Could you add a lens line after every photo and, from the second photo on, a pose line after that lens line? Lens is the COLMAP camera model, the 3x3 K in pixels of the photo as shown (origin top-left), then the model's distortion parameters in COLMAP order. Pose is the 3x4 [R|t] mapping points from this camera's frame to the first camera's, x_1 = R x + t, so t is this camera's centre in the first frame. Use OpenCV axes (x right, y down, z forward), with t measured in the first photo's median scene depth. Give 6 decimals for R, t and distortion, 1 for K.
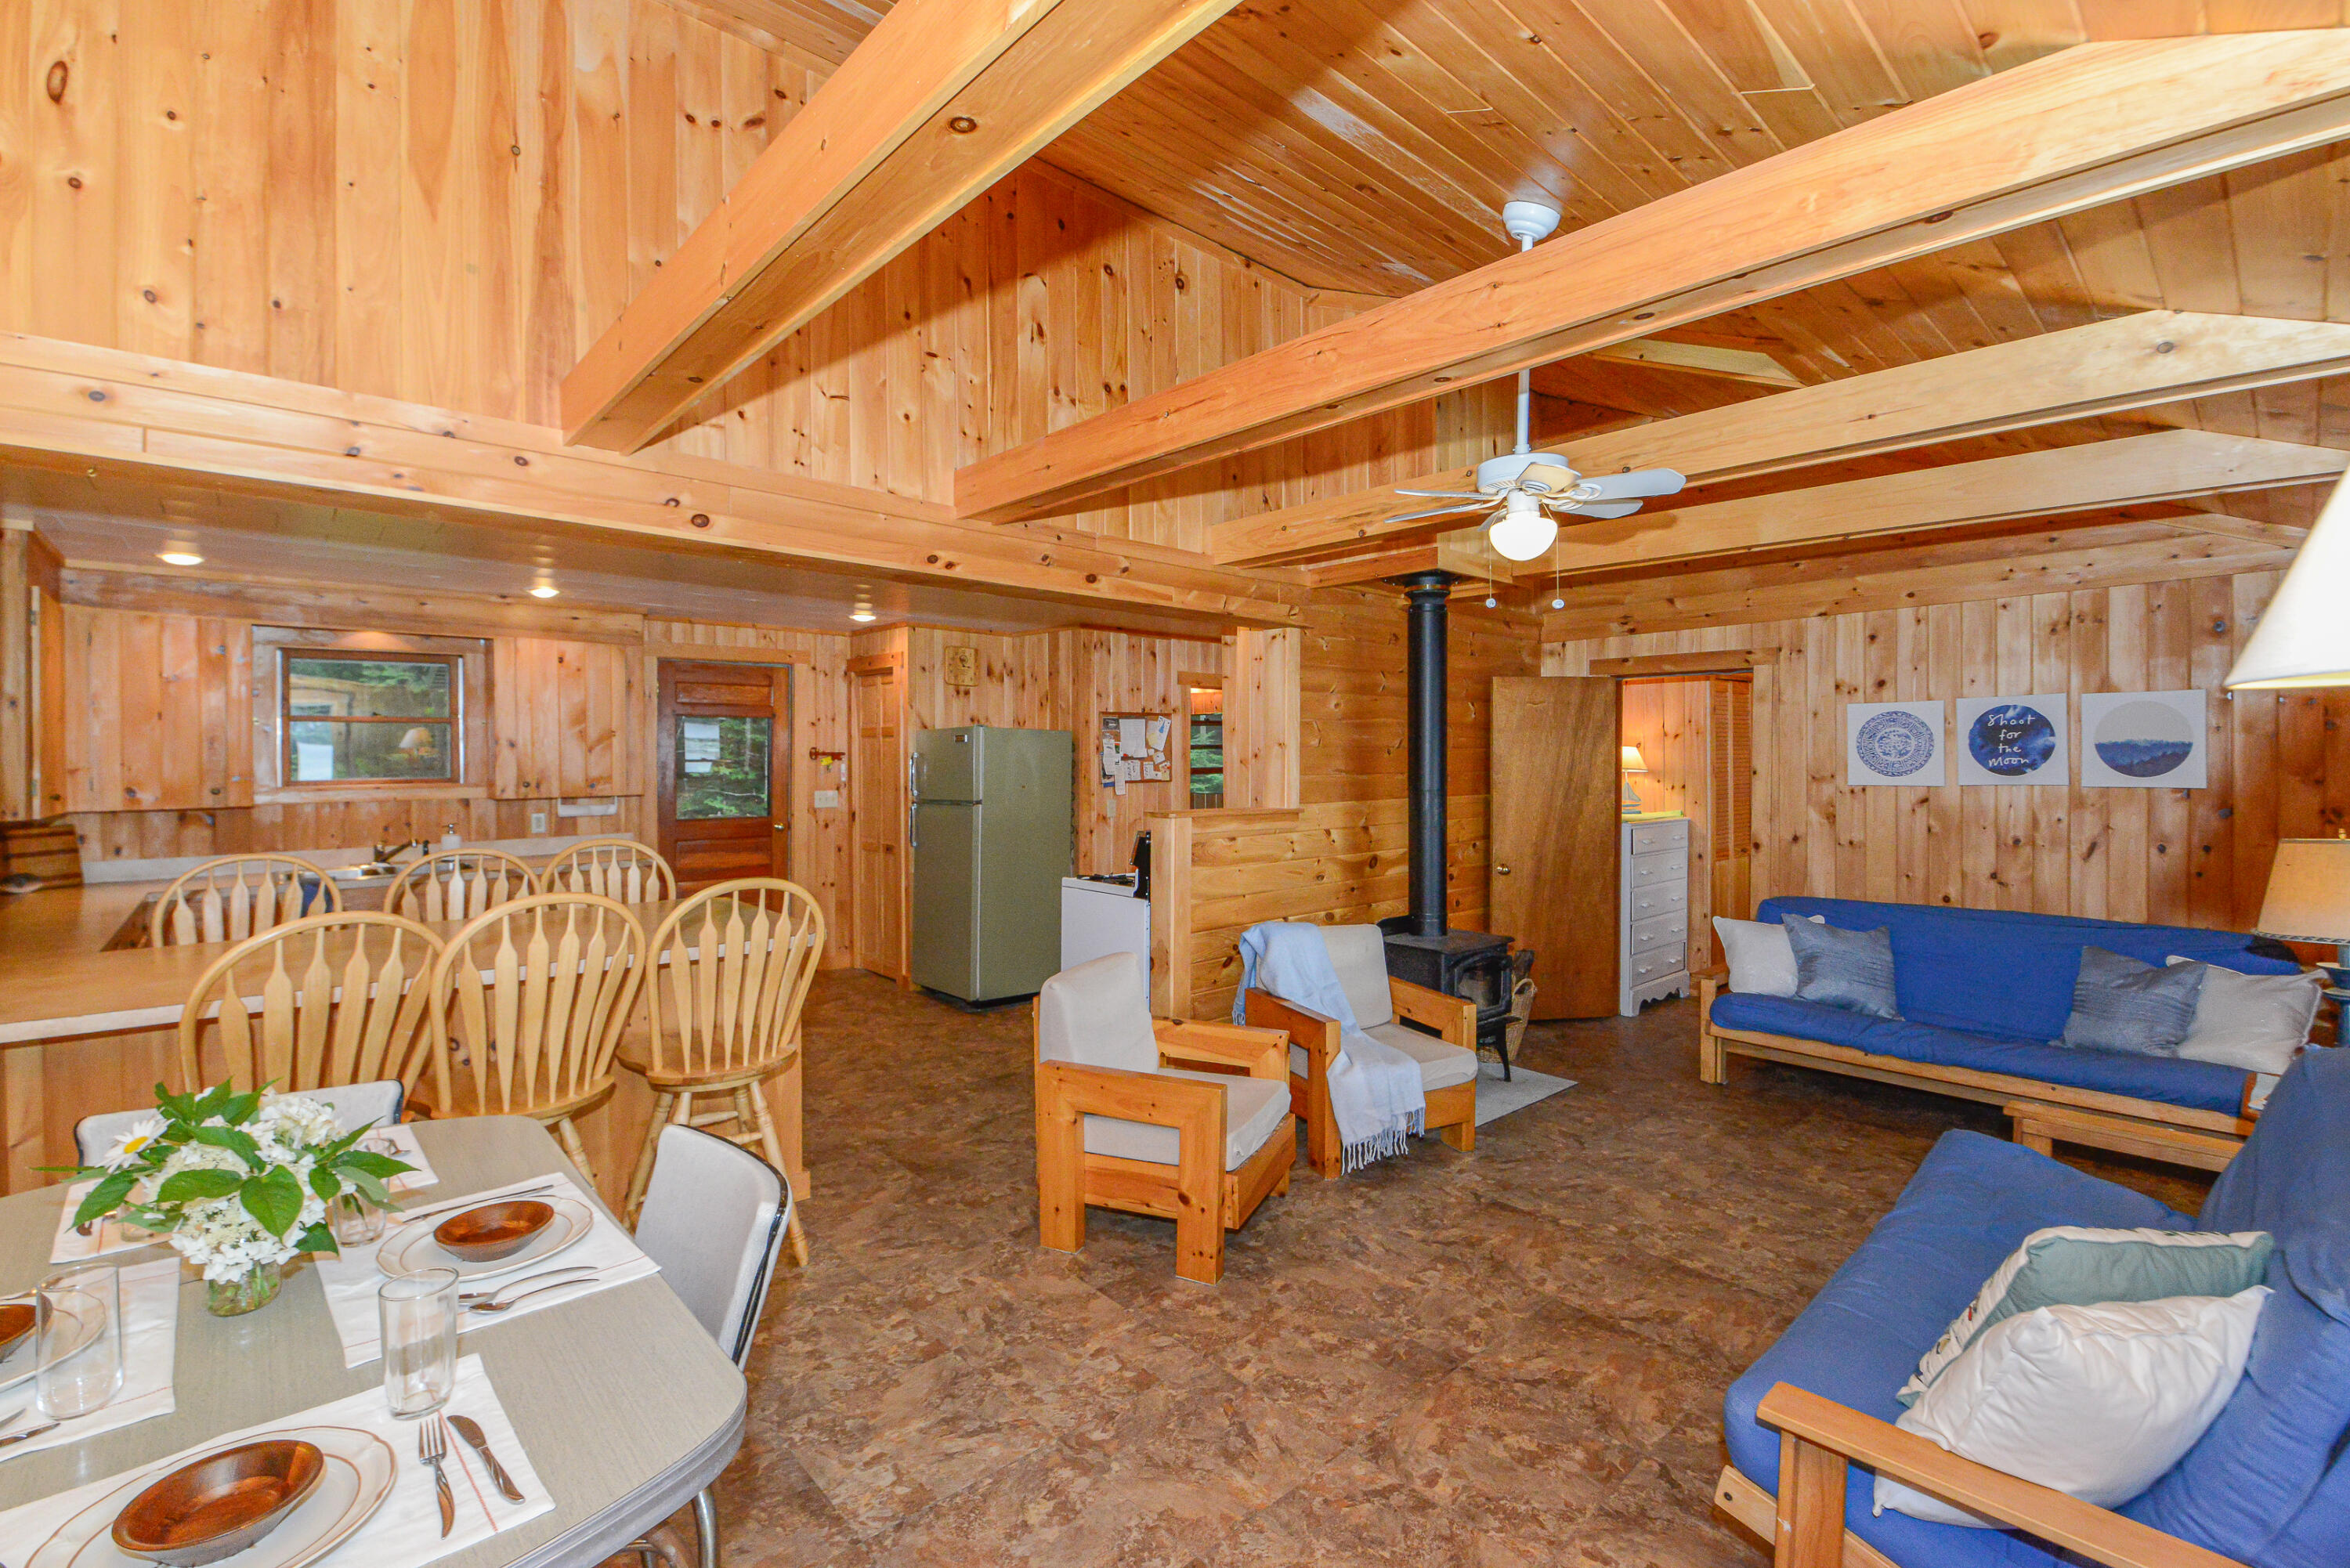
lens RADIAL K [[1035.5, 0, 1174.7], [0, 1035.5, 753.9], [0, 0, 1]] dist [-0.011458, -0.000643]
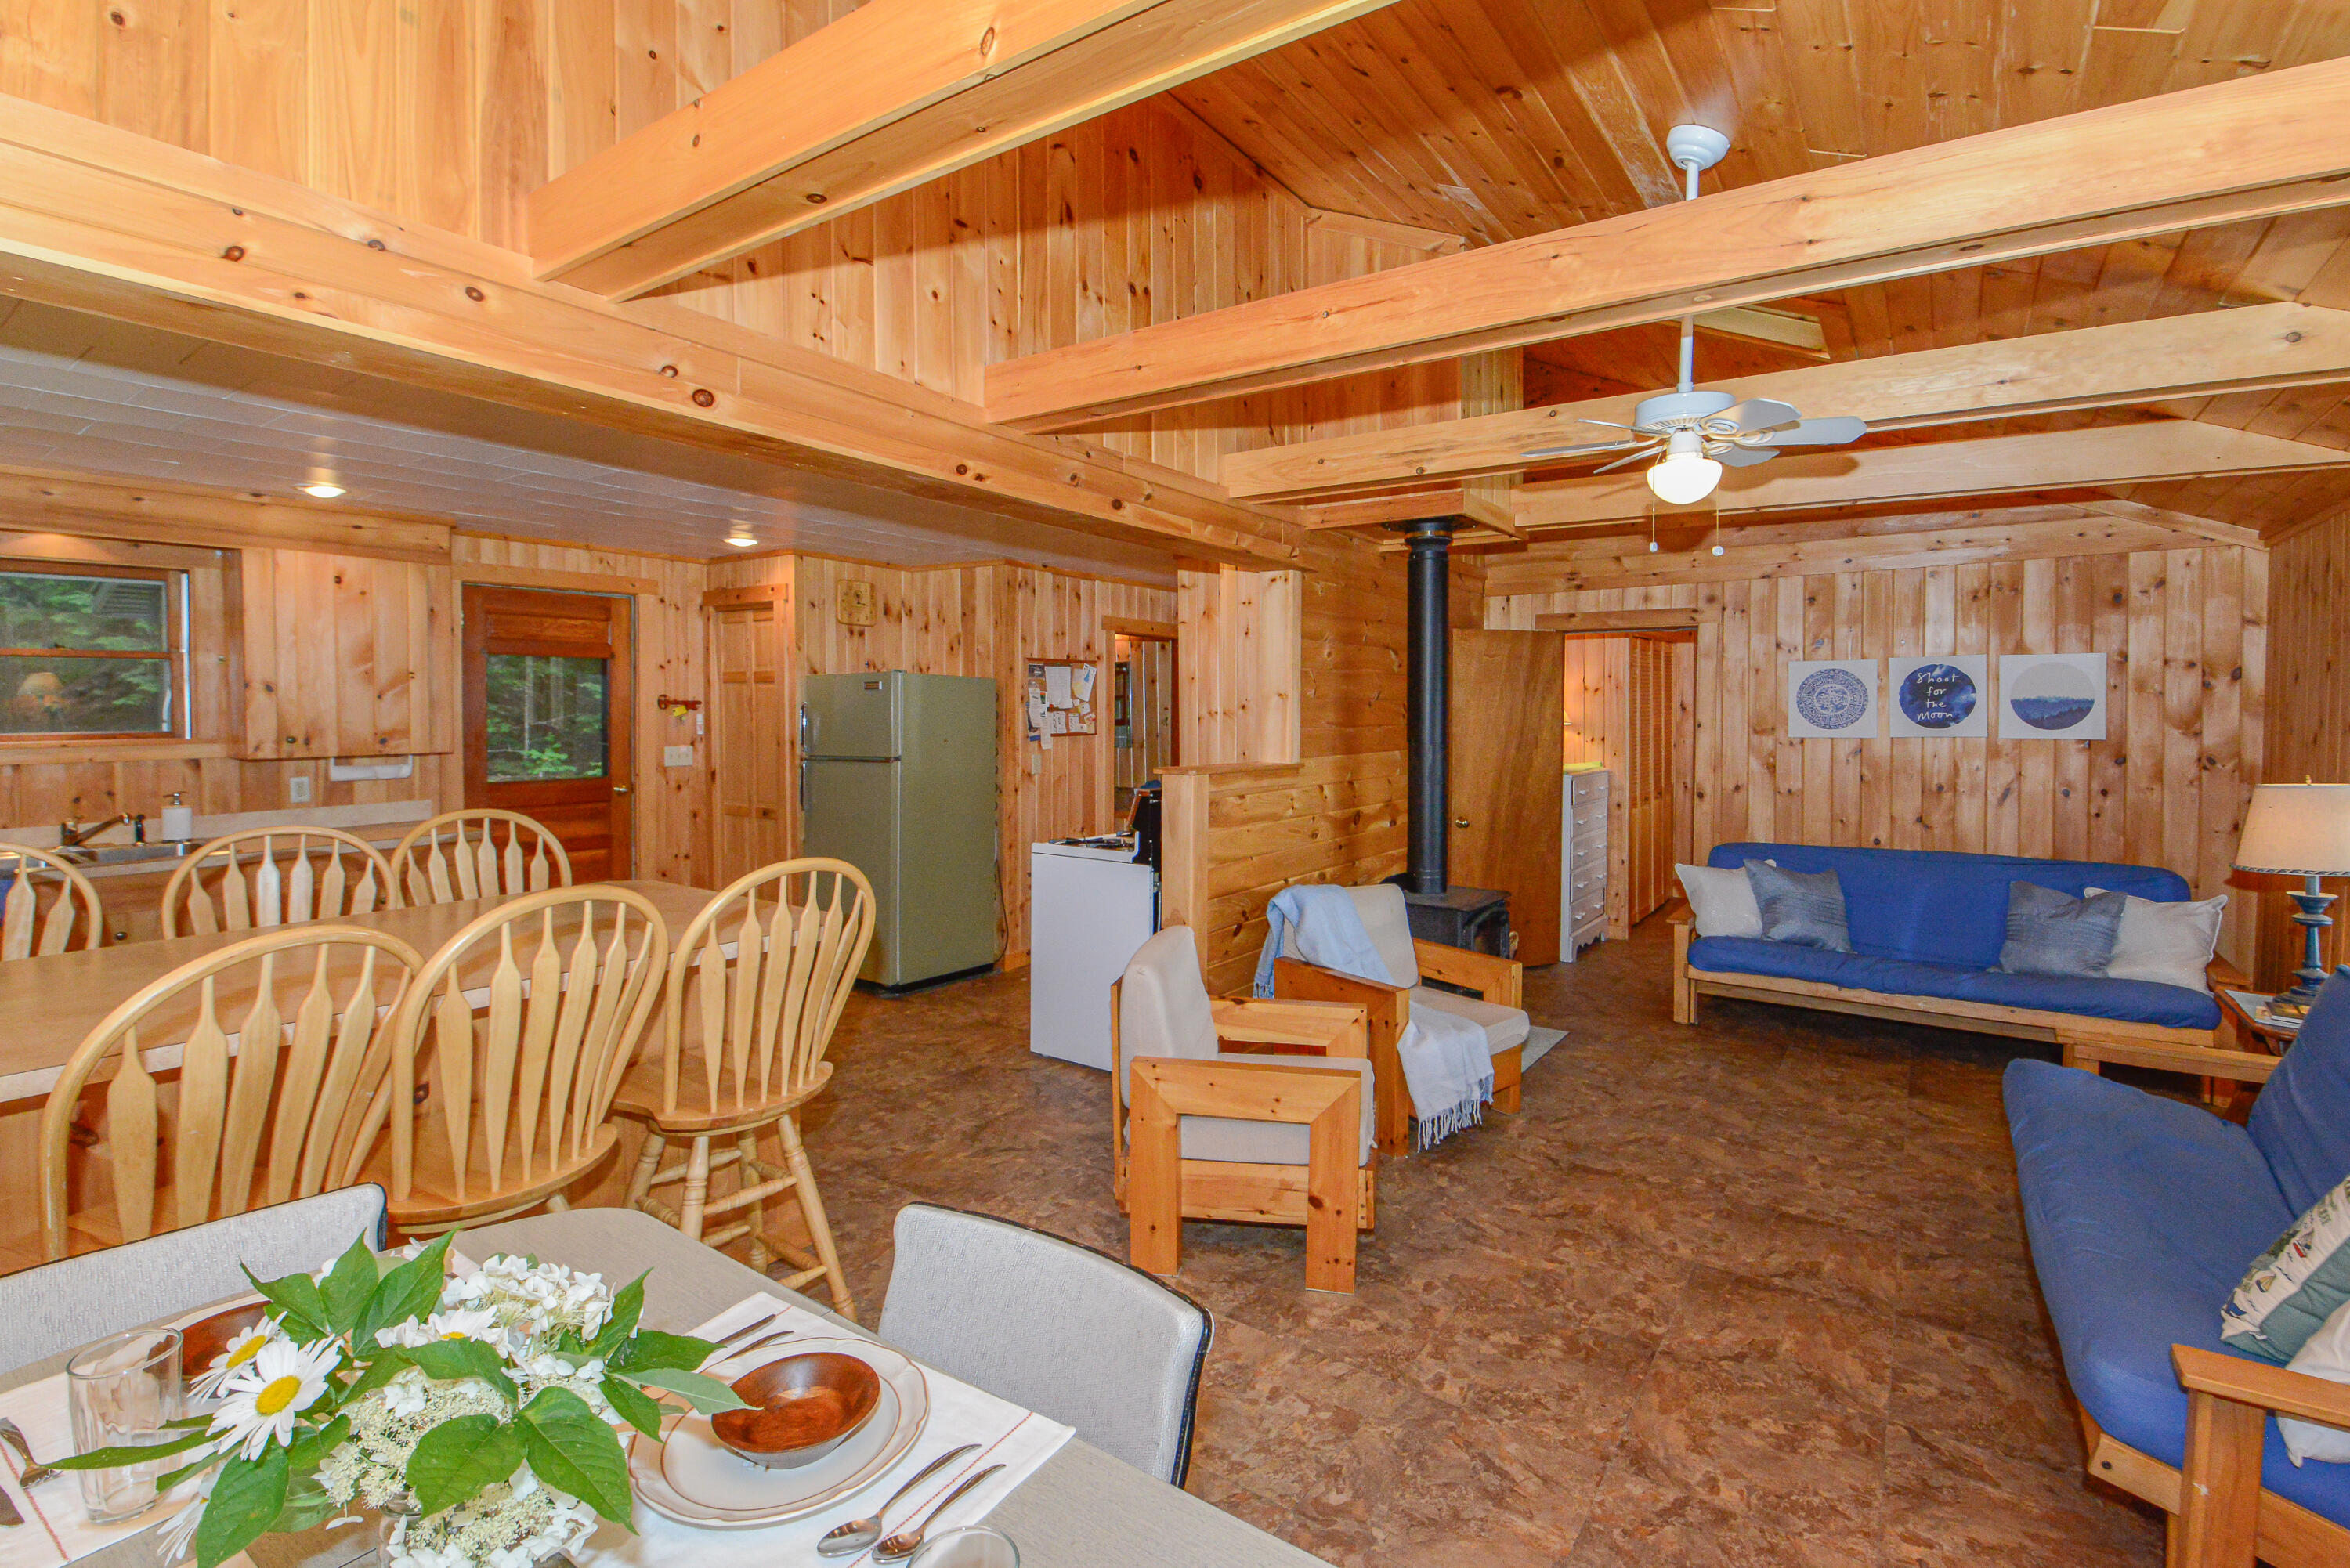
lens RADIAL K [[1051.3, 0, 1226.4], [0, 1051.3, 724.4], [0, 0, 1]] dist [-0.011901, -0.001192]
pose [[0.969024, 0.001003, 0.246963, -0.187722], [-0.005243, 0.999850, 0.016509, 0.002097], [-0.246909, -0.017292, 0.968884, 0.095725]]
